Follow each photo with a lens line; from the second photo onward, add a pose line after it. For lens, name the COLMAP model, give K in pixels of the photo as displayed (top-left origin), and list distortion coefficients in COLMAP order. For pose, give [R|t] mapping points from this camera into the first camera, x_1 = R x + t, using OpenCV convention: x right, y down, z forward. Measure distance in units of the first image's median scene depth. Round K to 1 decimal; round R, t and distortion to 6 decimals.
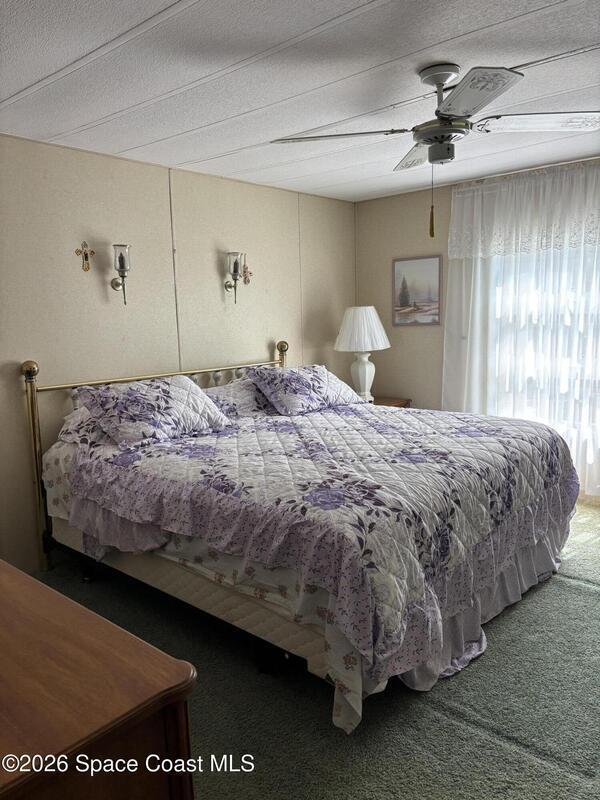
lens RADIAL K [[601.9, 0, 297.7], [0, 601.9, 400.8], [0, 0, 1]] dist [0.069770, -0.067638]
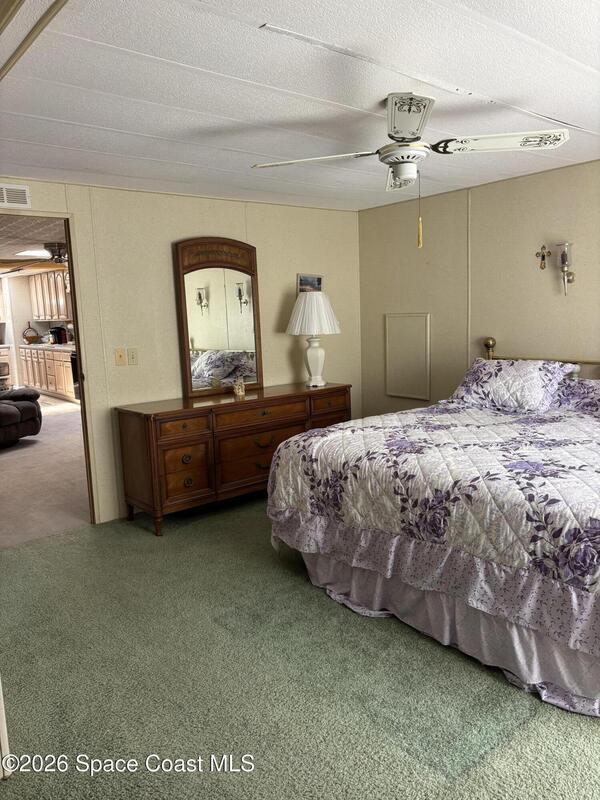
lens RADIAL K [[601.9, 0, 297.8], [0, 601.9, 401.0], [0, 0, 1]] dist [0.069770, -0.067638]
pose [[-0.141590, 0.178901, -0.973626, 1.040513], [-0.119178, 0.973300, 0.196172, -0.145114], [0.982725, 0.143811, -0.116489, 0.739073]]
